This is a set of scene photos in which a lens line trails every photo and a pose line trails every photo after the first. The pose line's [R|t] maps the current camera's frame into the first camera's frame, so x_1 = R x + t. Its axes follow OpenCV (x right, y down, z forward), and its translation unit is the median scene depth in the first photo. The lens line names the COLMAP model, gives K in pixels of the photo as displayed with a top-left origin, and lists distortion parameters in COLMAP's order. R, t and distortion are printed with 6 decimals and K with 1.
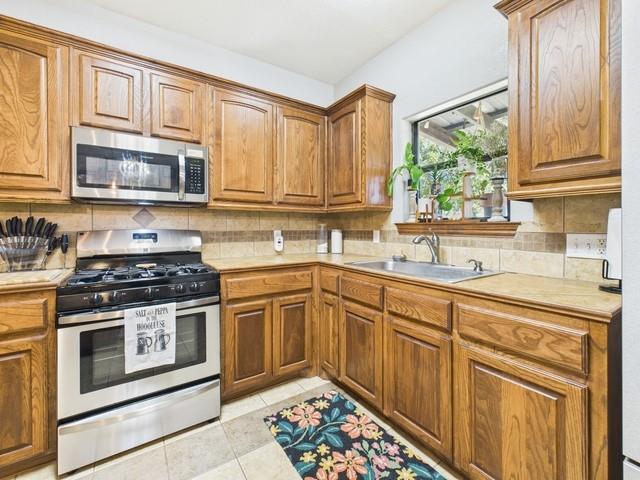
lens RADIAL K [[280.9, 0, 319.1], [0, 280.9, 227.6], [0, 0, 1]] dist [0.001544, -0.000043]
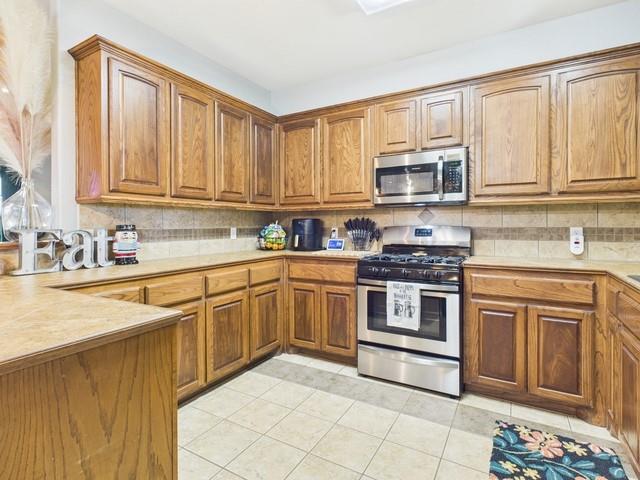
lens RADIAL K [[333.5, 0, 318.7], [0, 333.5, 226.6], [0, 0, 1]] dist [-0.001077, 0.000126]
pose [[0.436833, 0.004011, -0.899534, 0.534843], [0.002491, 0.999981, 0.005668, 0.001482], [0.899539, -0.004717, 0.436815, -0.048677]]
